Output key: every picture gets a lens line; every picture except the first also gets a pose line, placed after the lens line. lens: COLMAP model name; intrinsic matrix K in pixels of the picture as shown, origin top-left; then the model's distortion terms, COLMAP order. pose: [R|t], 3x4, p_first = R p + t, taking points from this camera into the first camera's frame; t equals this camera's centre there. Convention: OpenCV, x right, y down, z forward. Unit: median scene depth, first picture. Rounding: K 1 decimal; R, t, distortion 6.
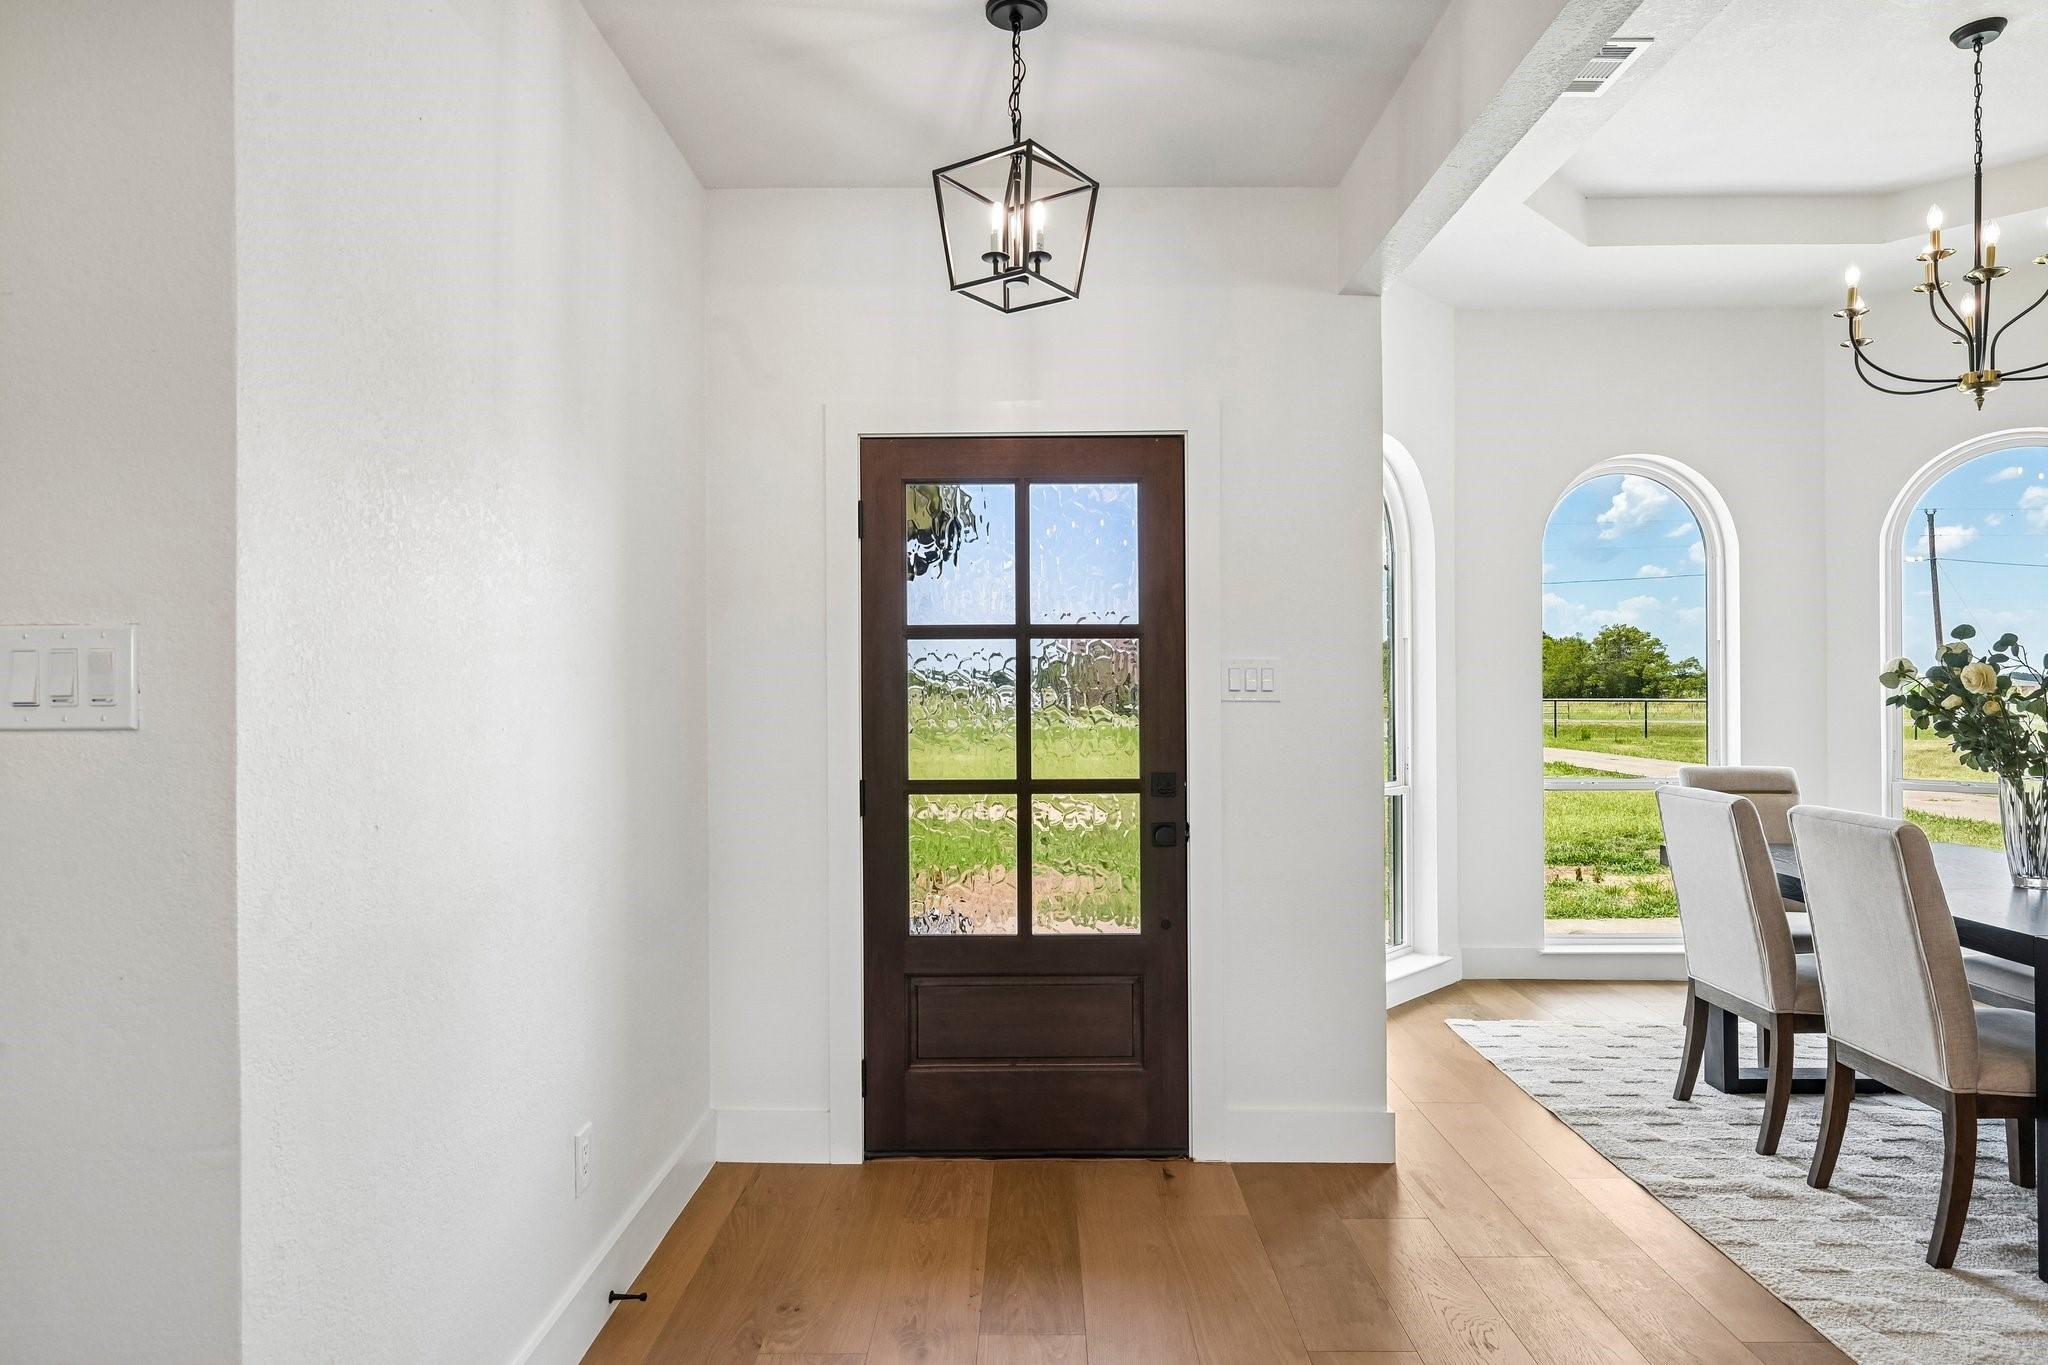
lens RADIAL K [[1168.3, 0, 1014.1], [0, 1168.3, 690.6], [0, 0, 1]] dist [-0.001664, 0.000681]
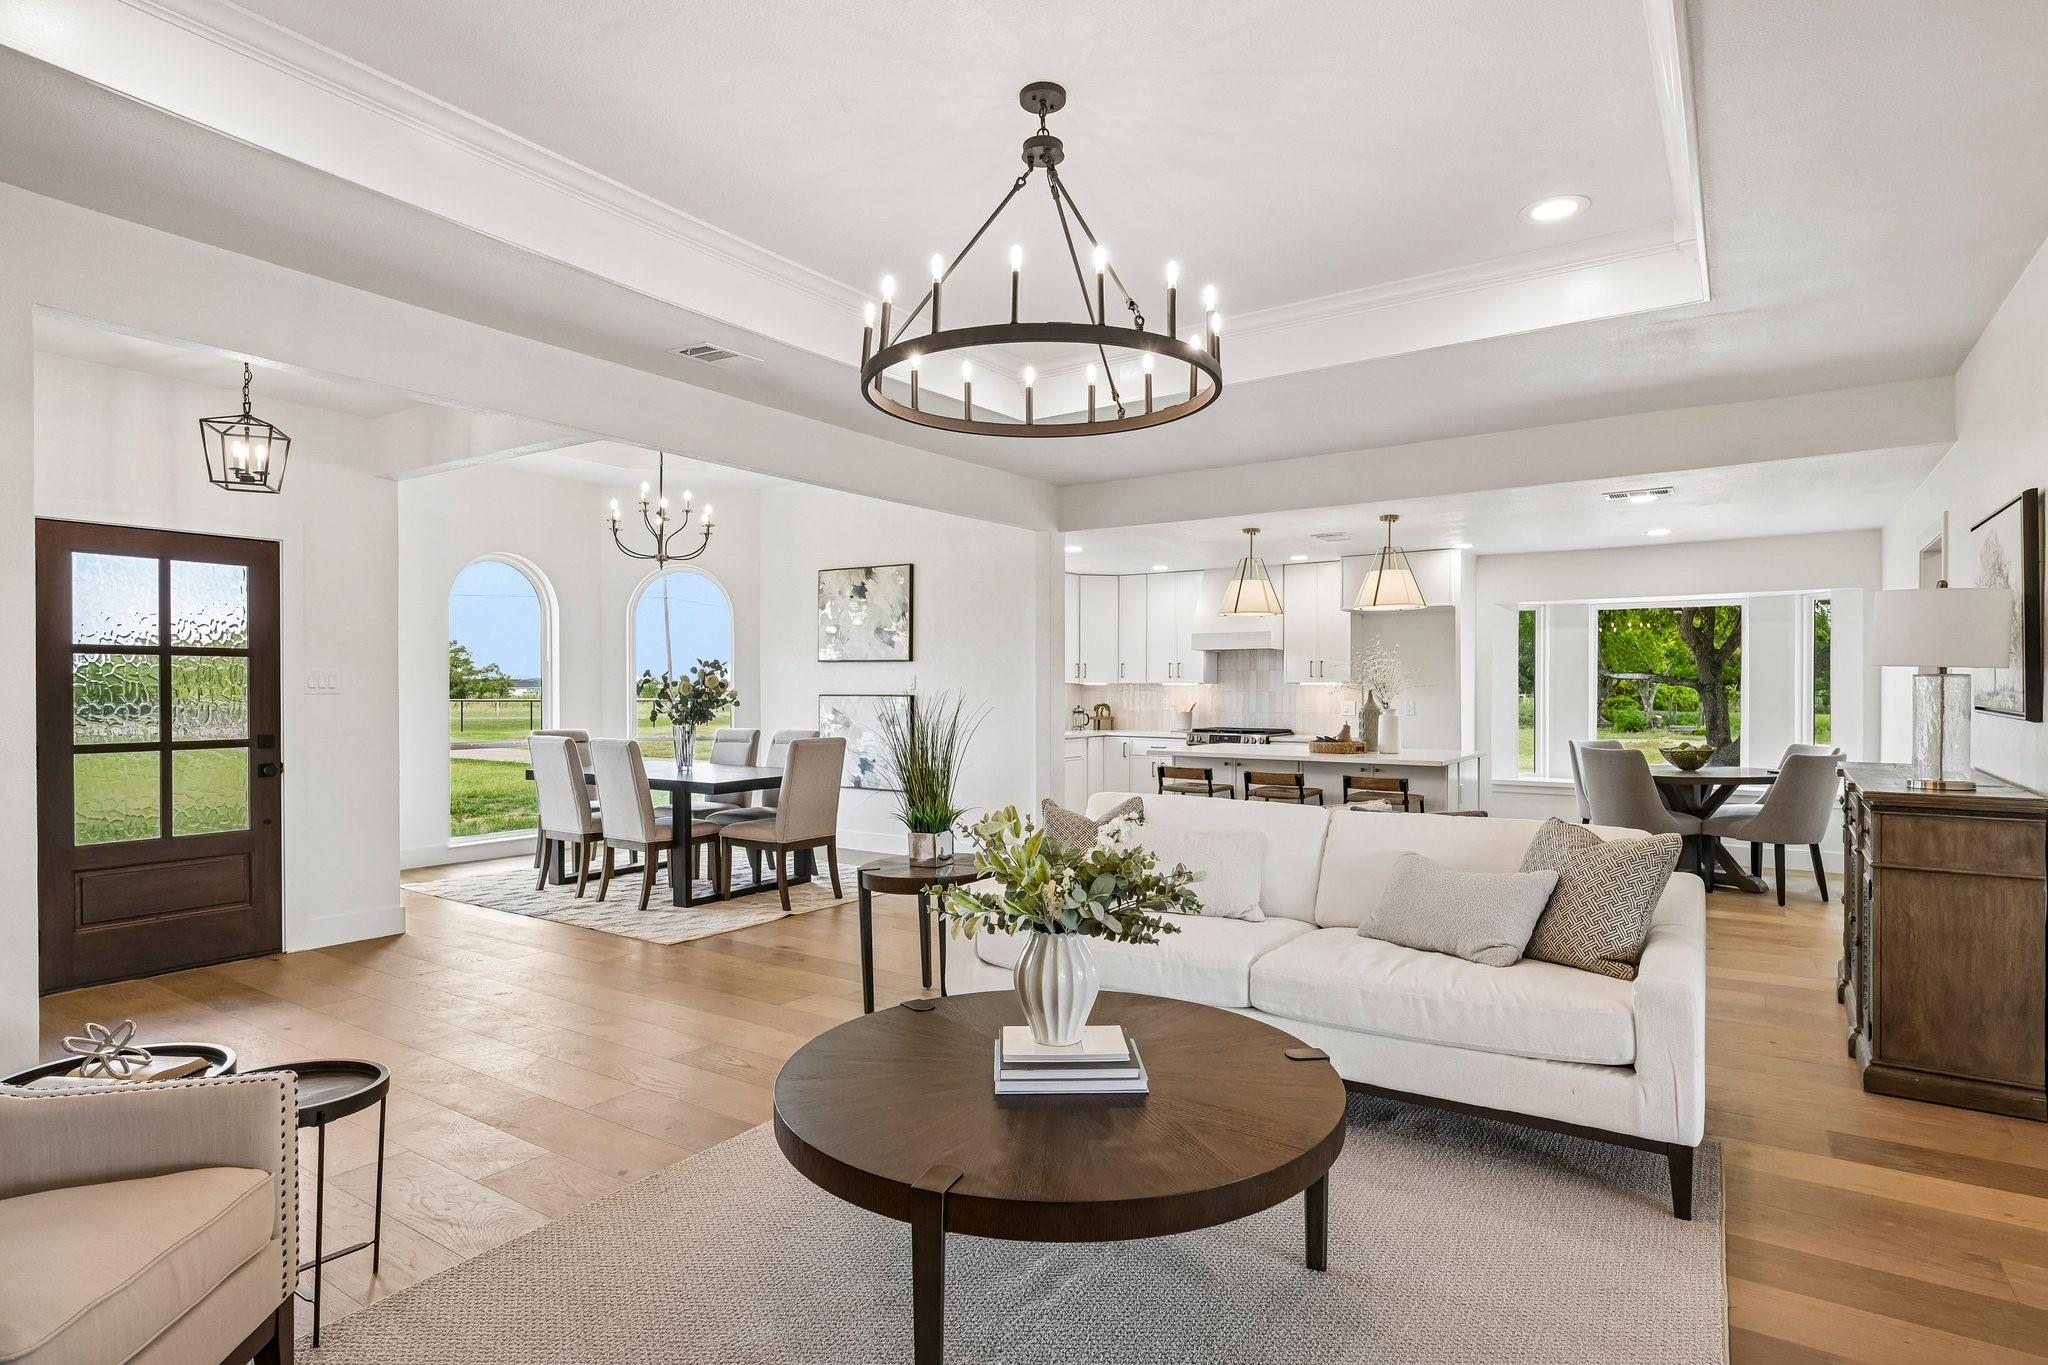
lens RADIAL K [[1046.2, 0, 1031.5], [0, 1046.2, 691.6], [0, 0, 1]] dist [-0.000113, -0.000589]
pose [[0.540564, 0.003111, 0.841297, -0.565480], [-0.001012, 0.999995, -0.003048, 0.009752], [-0.841302, 0.000796, 0.540565, -0.799381]]
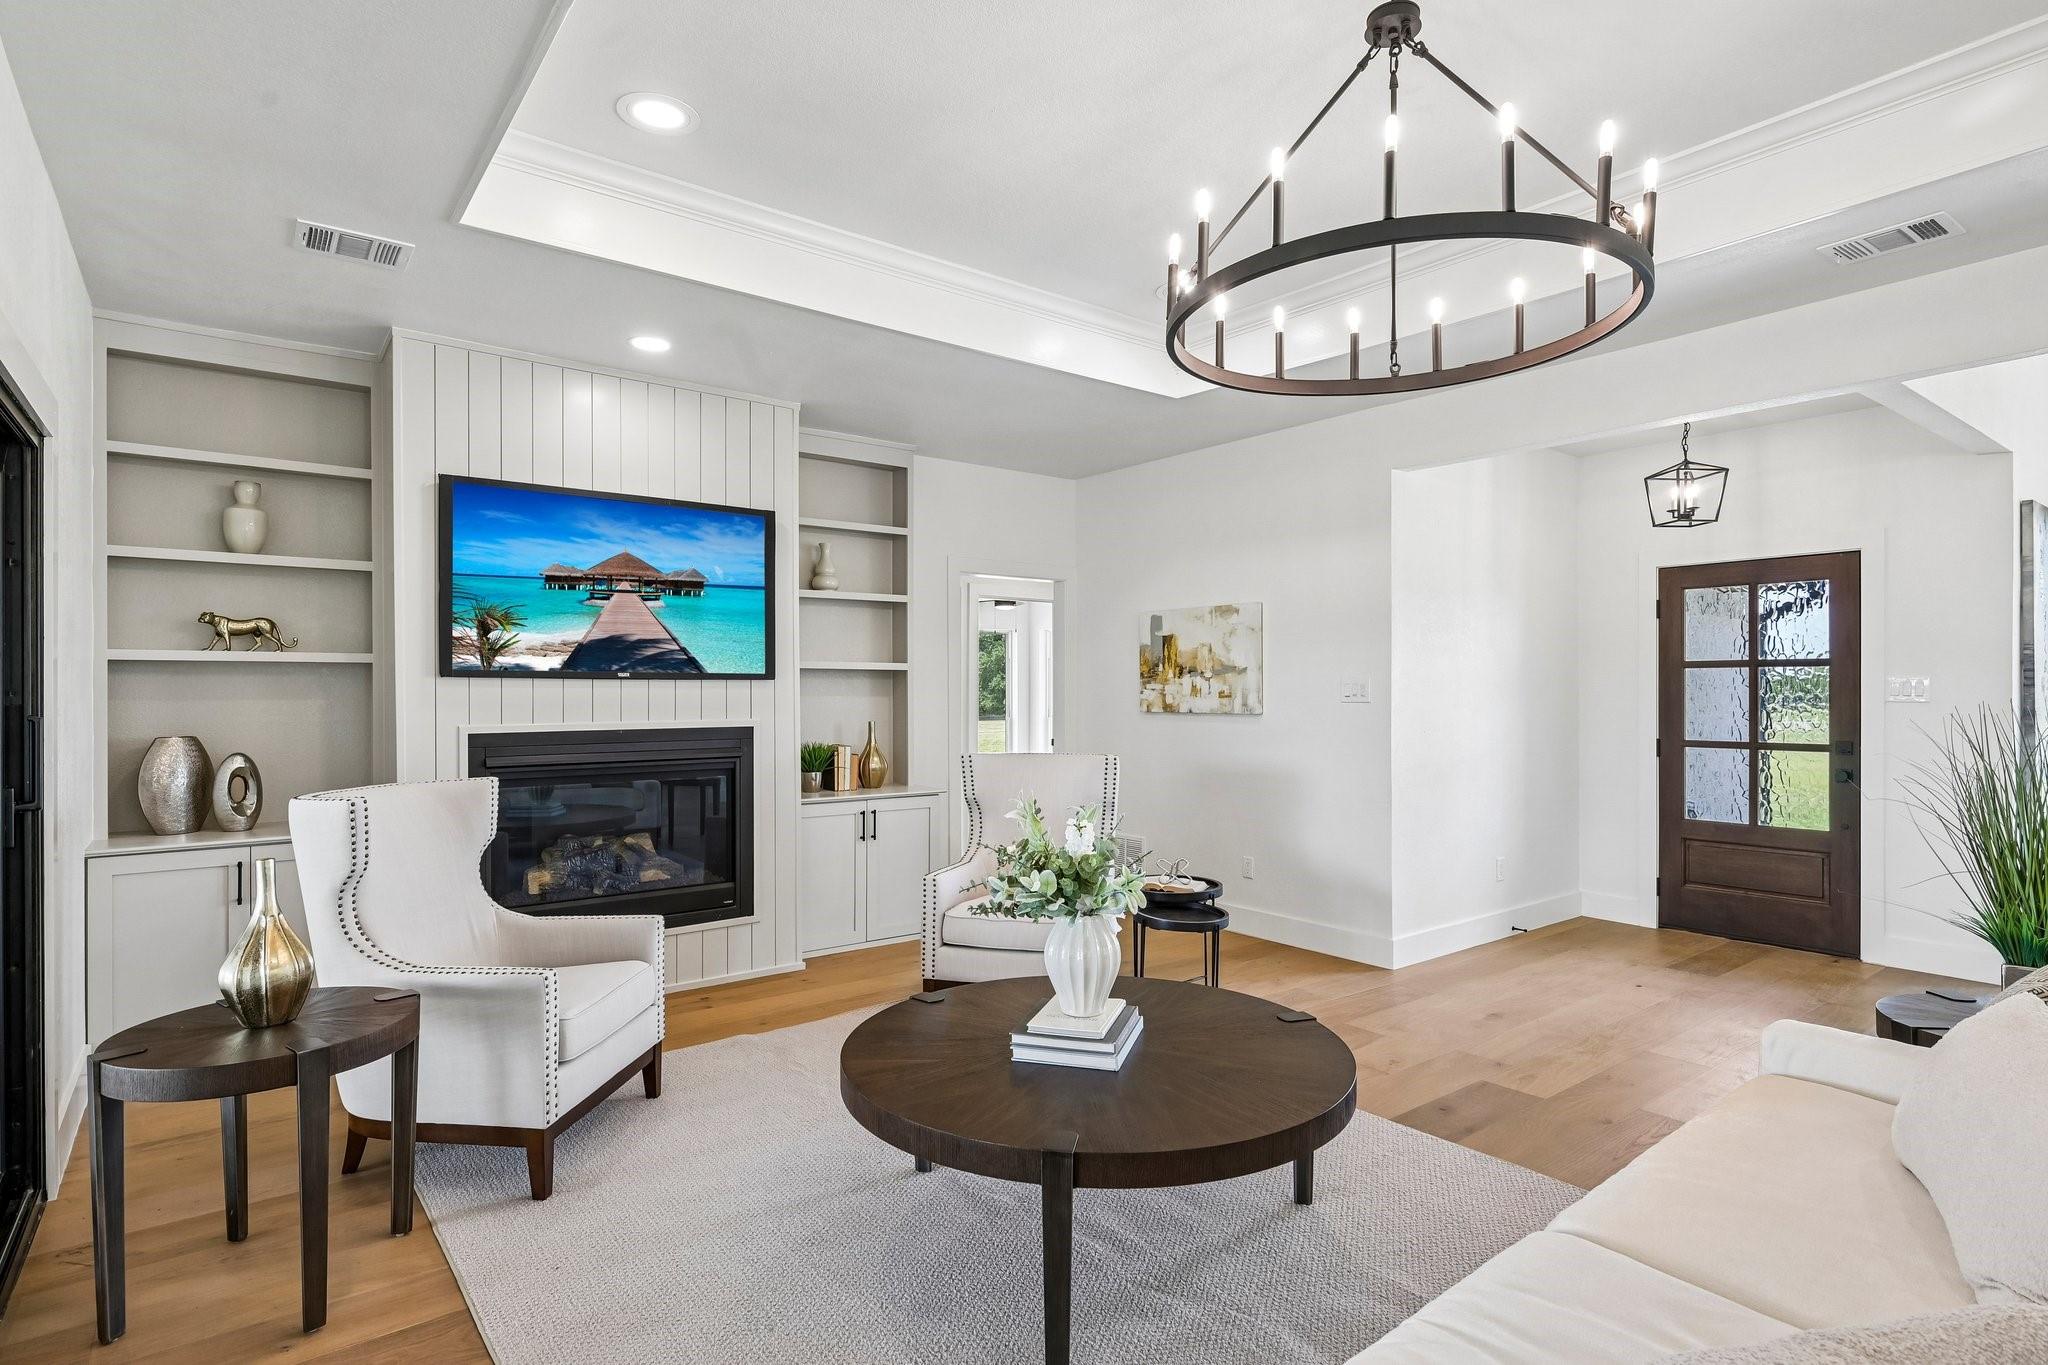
lens RADIAL K [[1046.2, 0, 1031.5], [0, 1046.2, 691.6], [0, 0, 1]] dist [-0.000113, -0.000589]
pose [[0.629128, 0.005203, -0.777284, 0.585651], [-0.004733, 0.999985, 0.002863, -0.004352], [0.777287, 0.001878, 0.629143, -0.964130]]
